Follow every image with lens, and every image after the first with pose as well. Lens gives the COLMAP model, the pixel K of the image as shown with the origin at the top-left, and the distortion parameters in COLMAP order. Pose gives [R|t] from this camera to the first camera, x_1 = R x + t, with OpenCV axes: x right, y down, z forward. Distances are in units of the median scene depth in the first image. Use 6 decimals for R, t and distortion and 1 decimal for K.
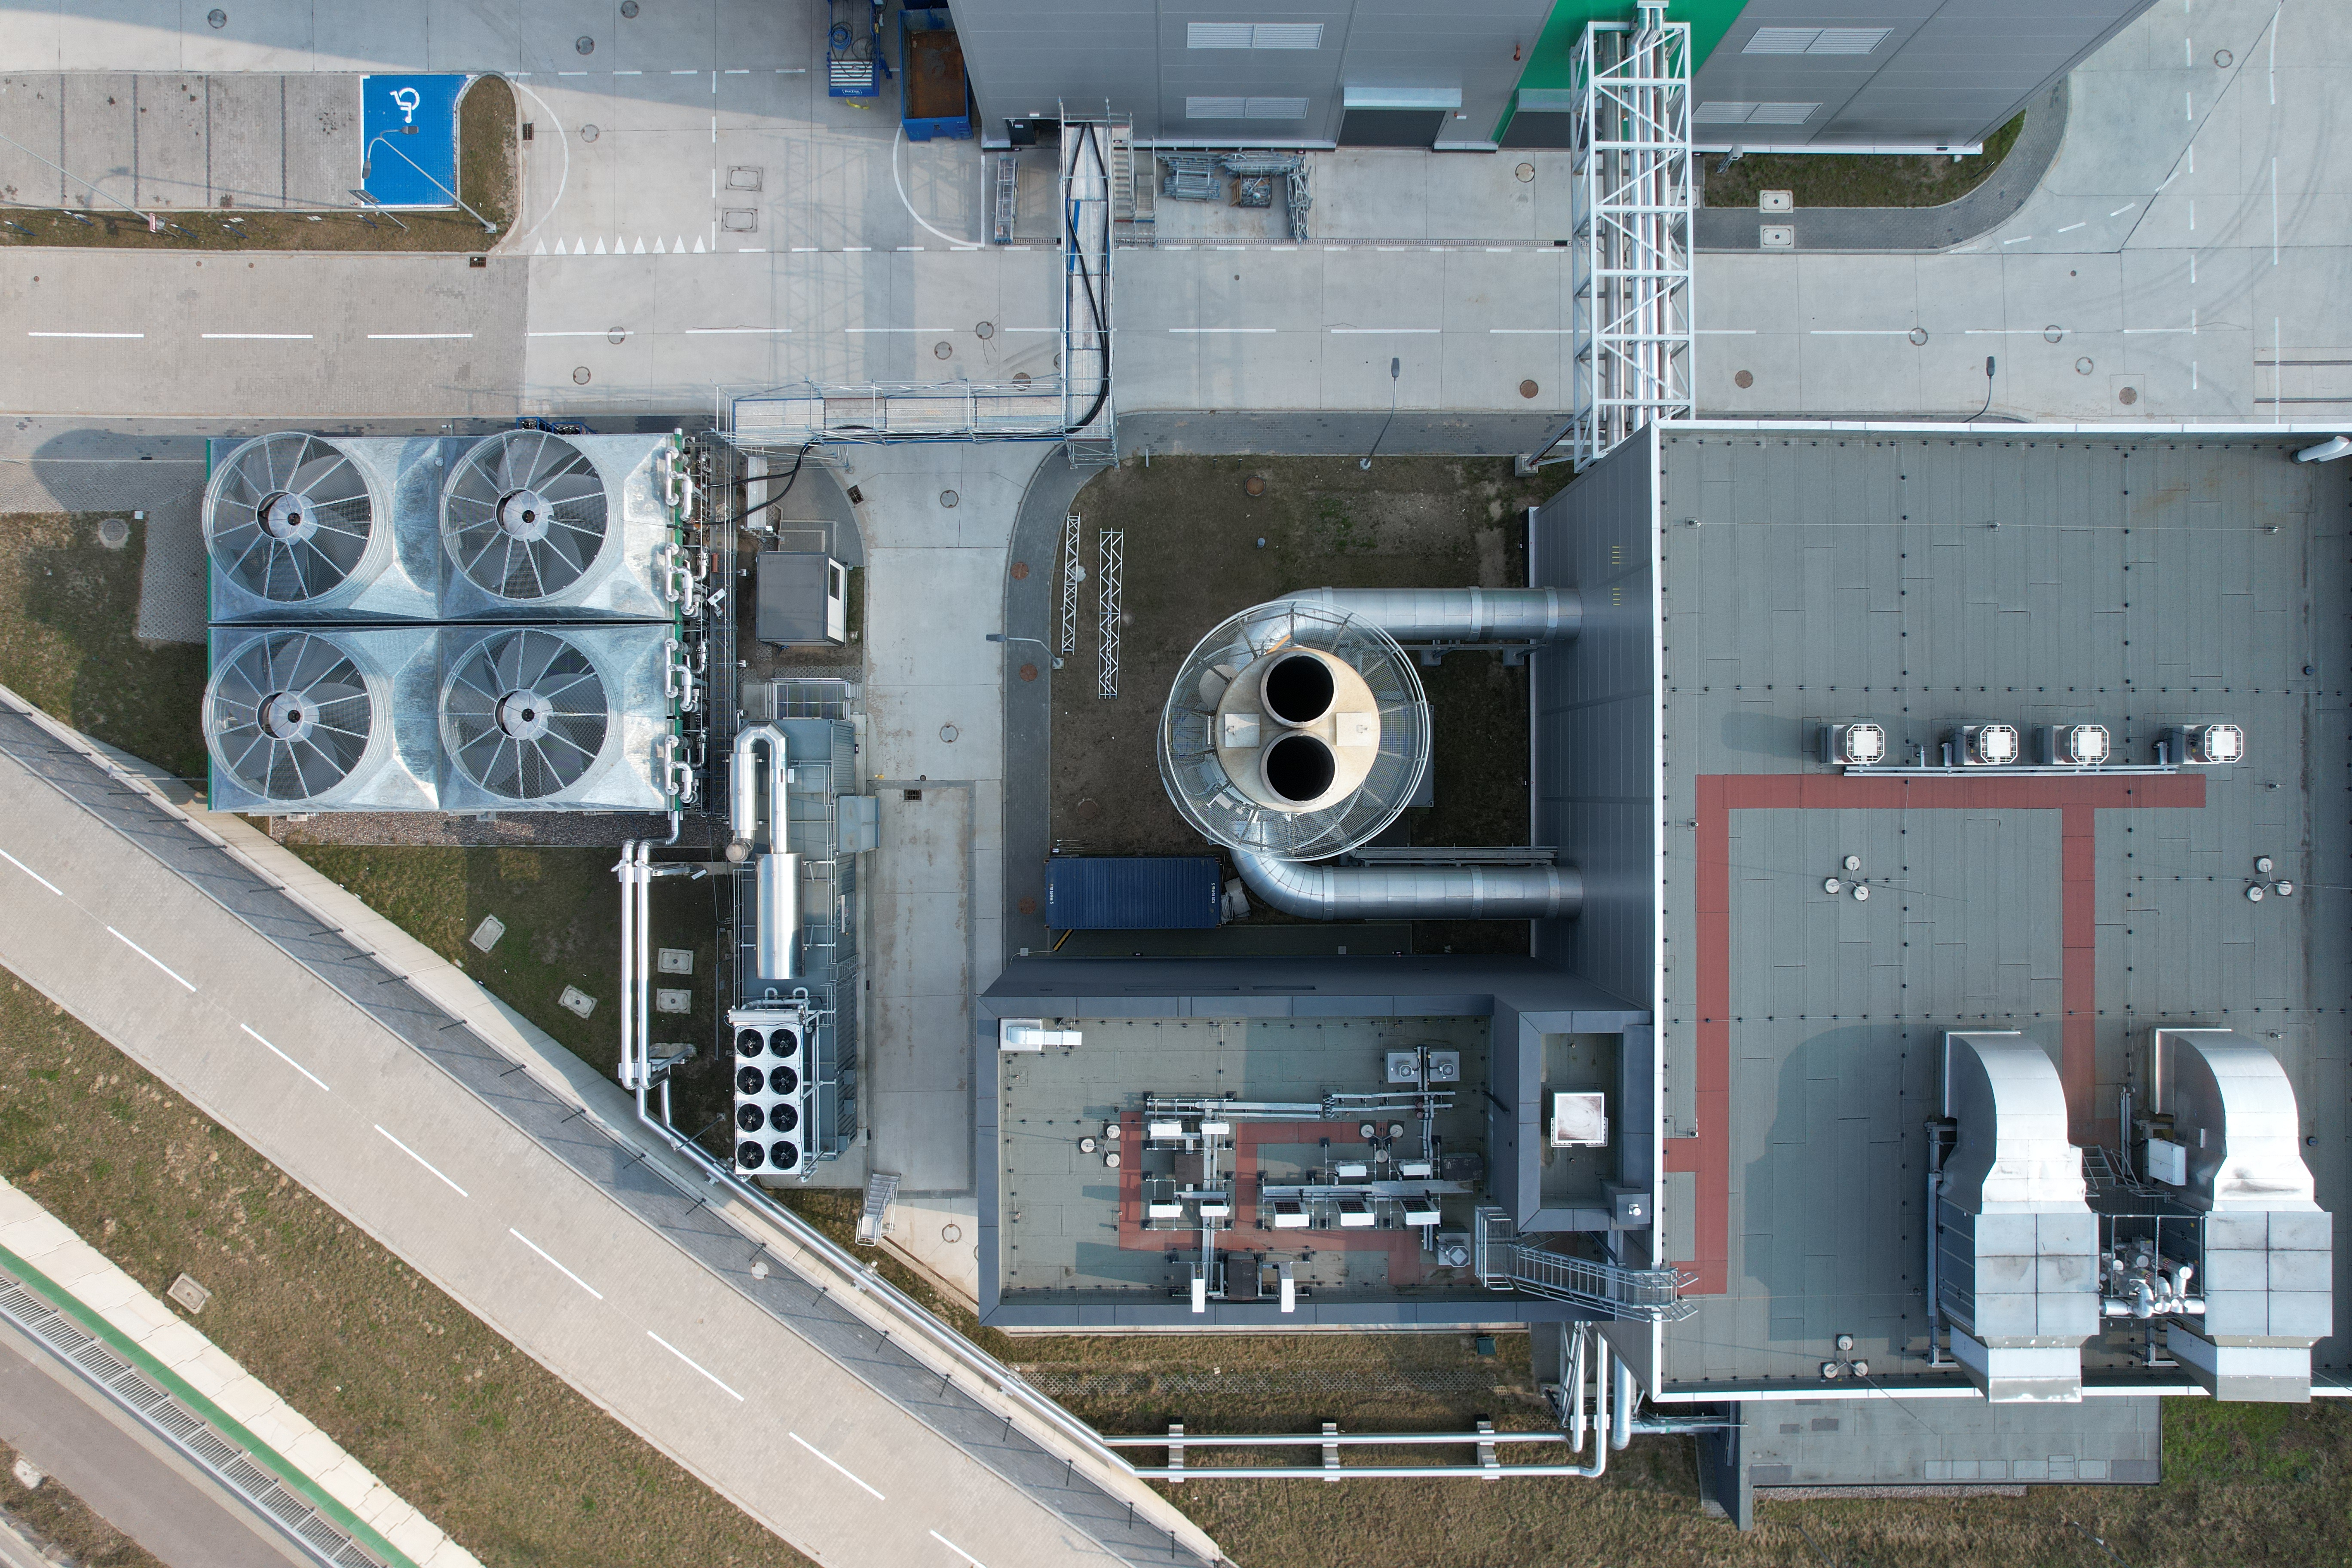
lens RADIAL K [[1519.1, 0, 1185.2], [0, 1519.1, 785.7], [0, 0, 1]] dist [-0.059337, 0.058867]
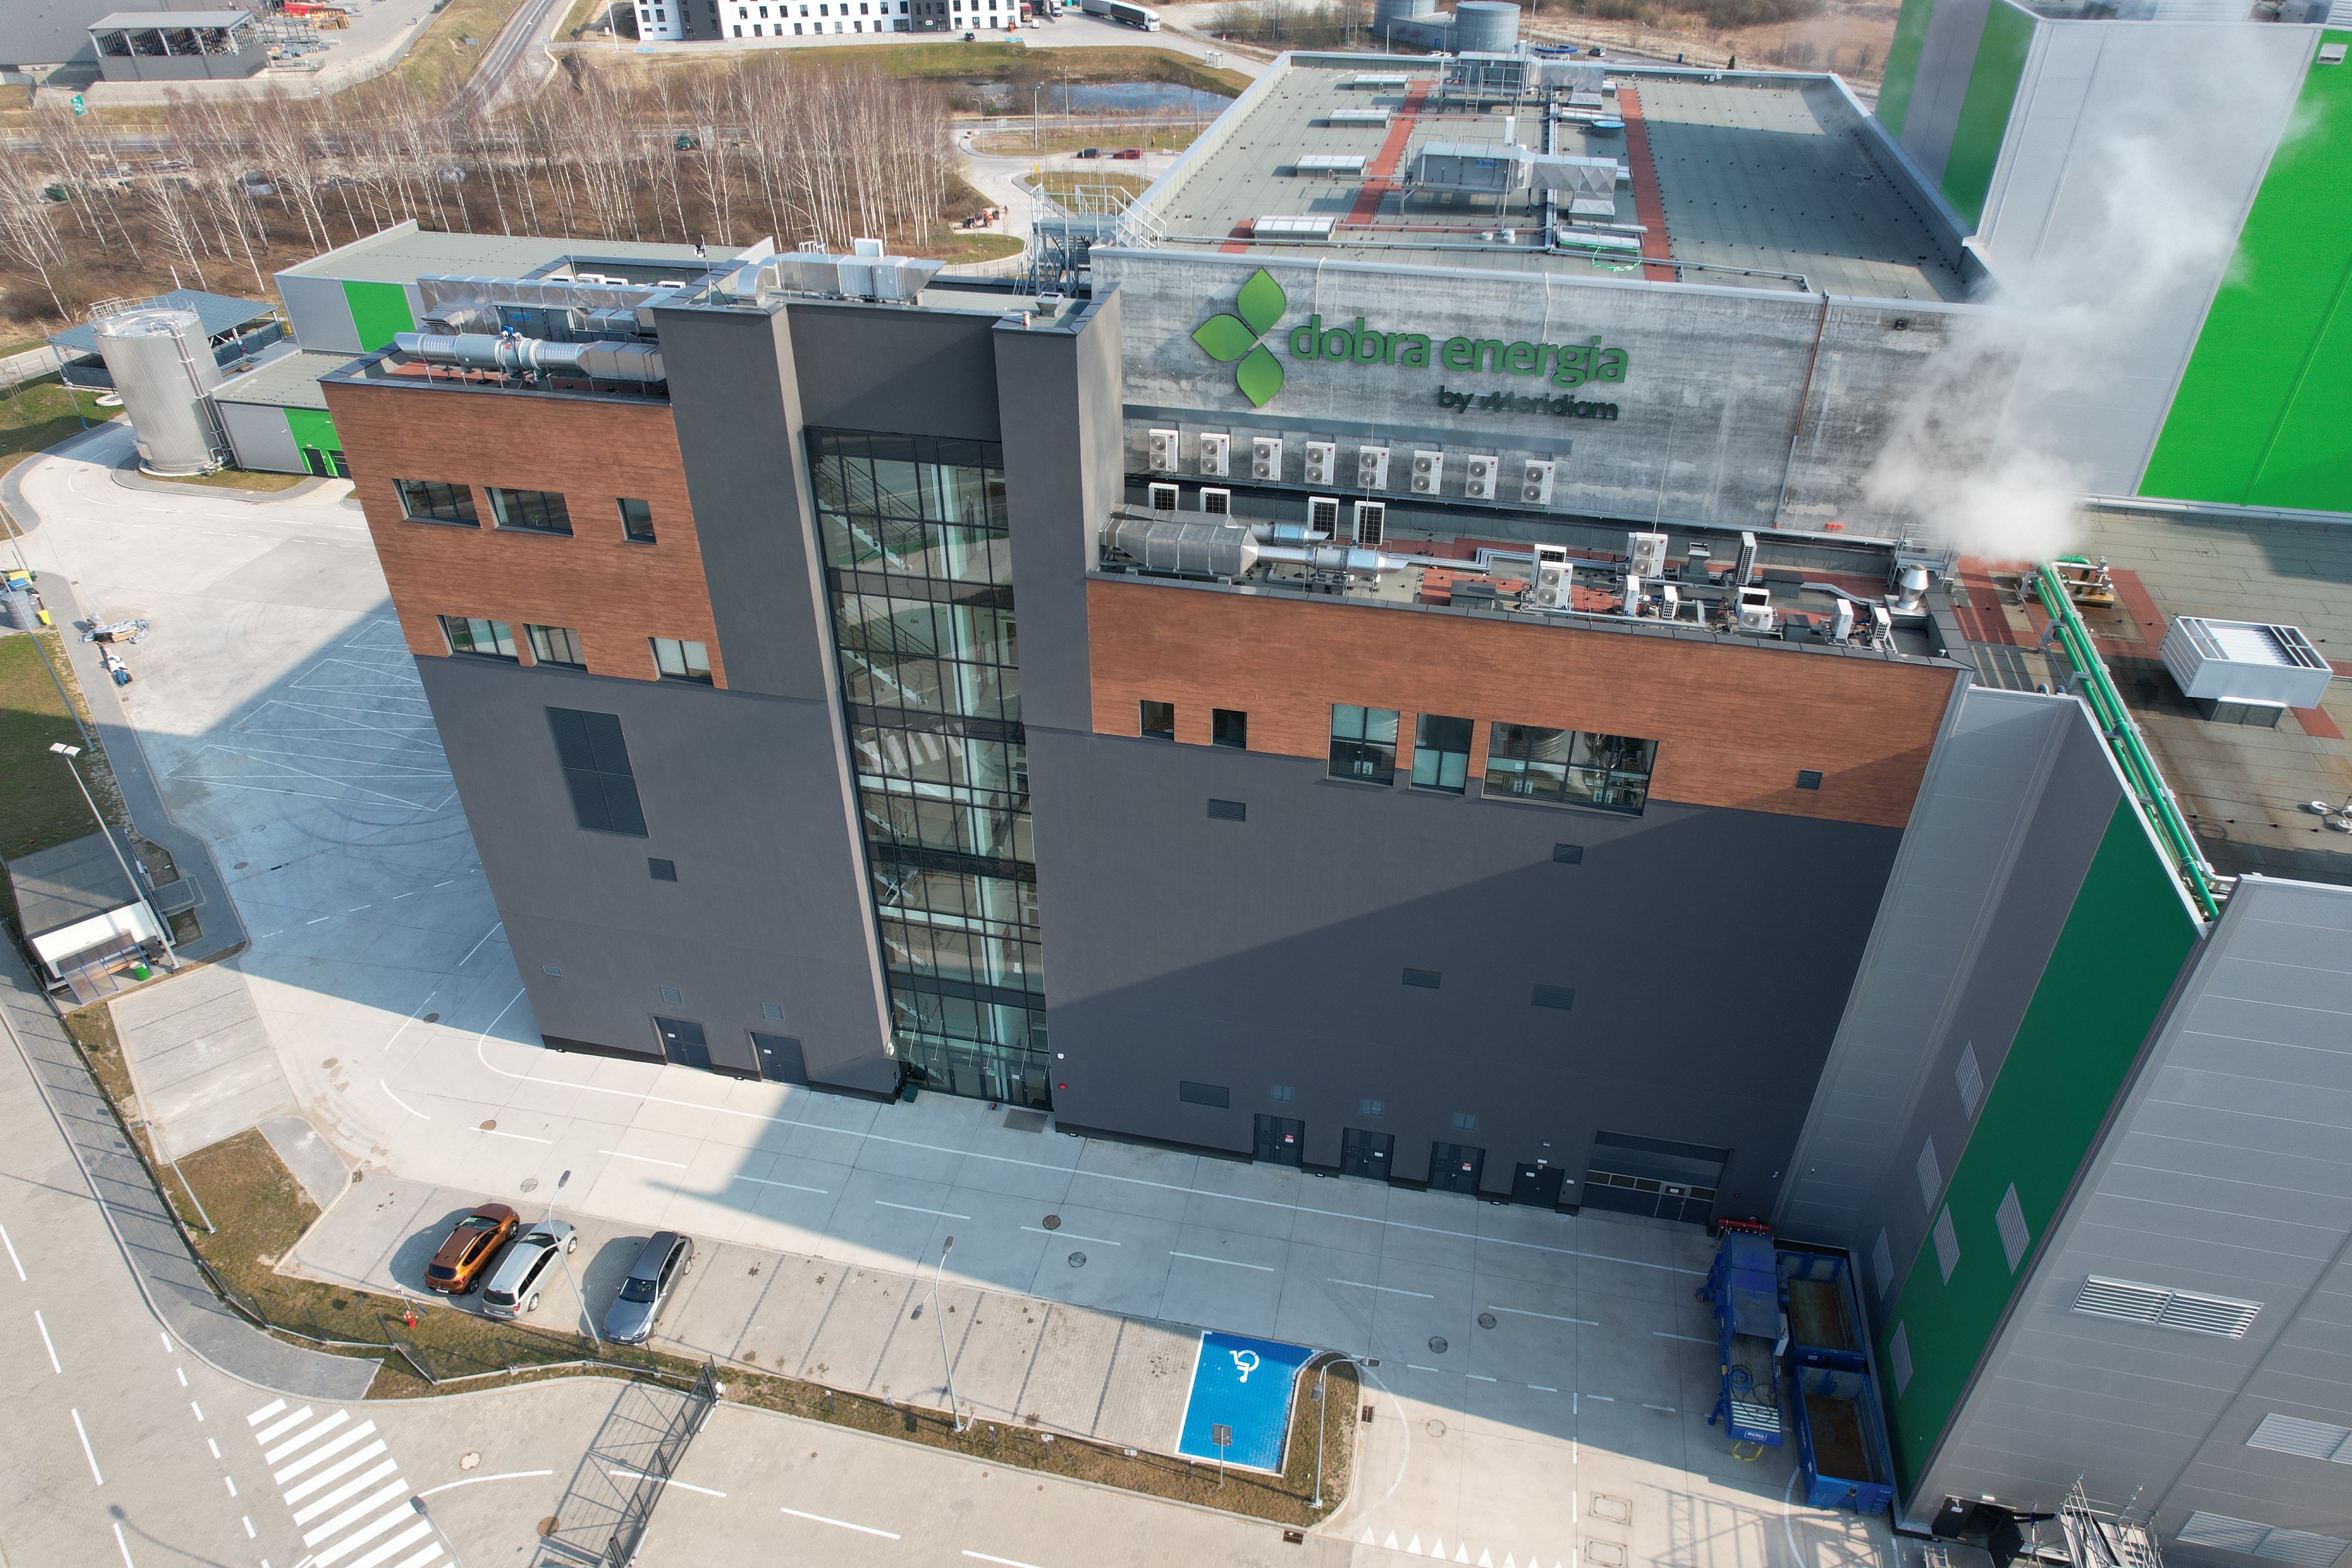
lens RADIAL K [[1519.1, 0, 1192.3], [0, 1519.1, 794.0], [0, 0, 1]] dist [-0.059337, 0.058867]
pose [[0.977491, 0.115018, -0.176870, -0.456857], [-0.210805, 0.566502, -0.796641, 0.115030], [0.008569, 0.815994, 0.577997, 0.165492]]
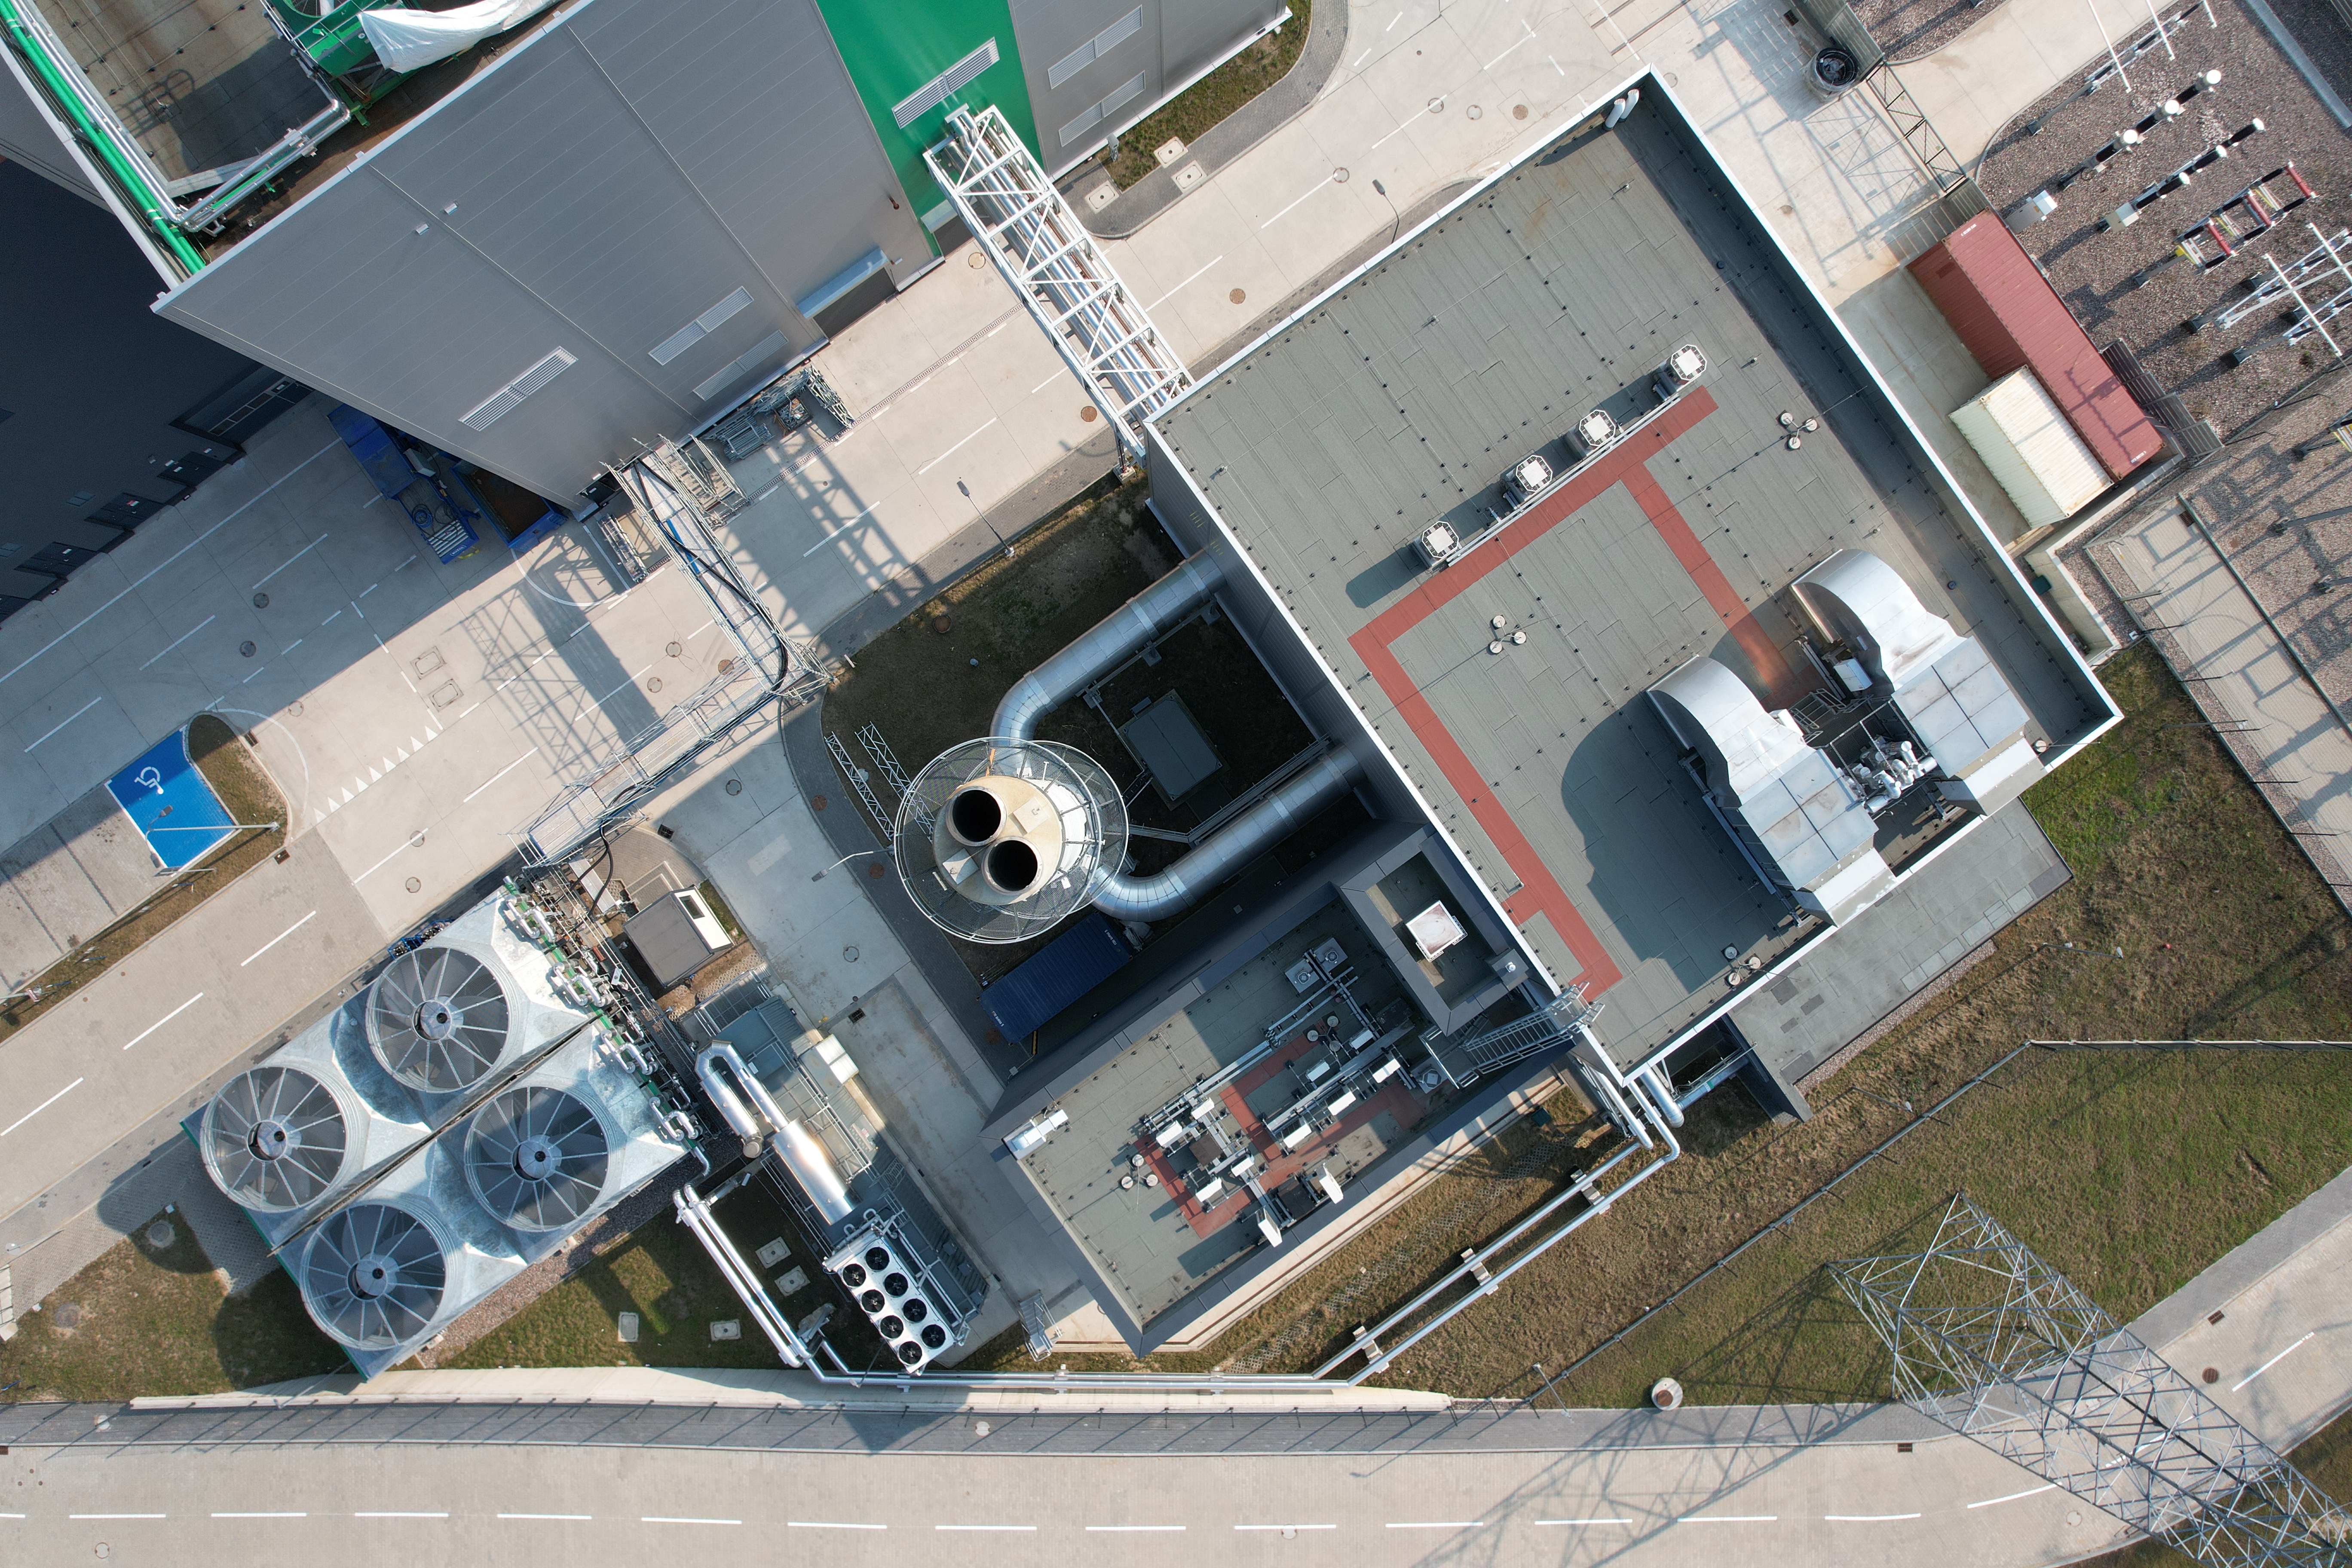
lens RADIAL K [[1519.1, 0, 1183.5], [0, 1519.1, 792.6], [0, 0, 1]] dist [-0.059337, 0.058867]
pose [[0.813550, -0.581484, -0.003569, 0.132180], [0.581491, 0.813552, 0.001063, 0.011991], [0.002285, -0.002940, 0.999993, -0.157481]]
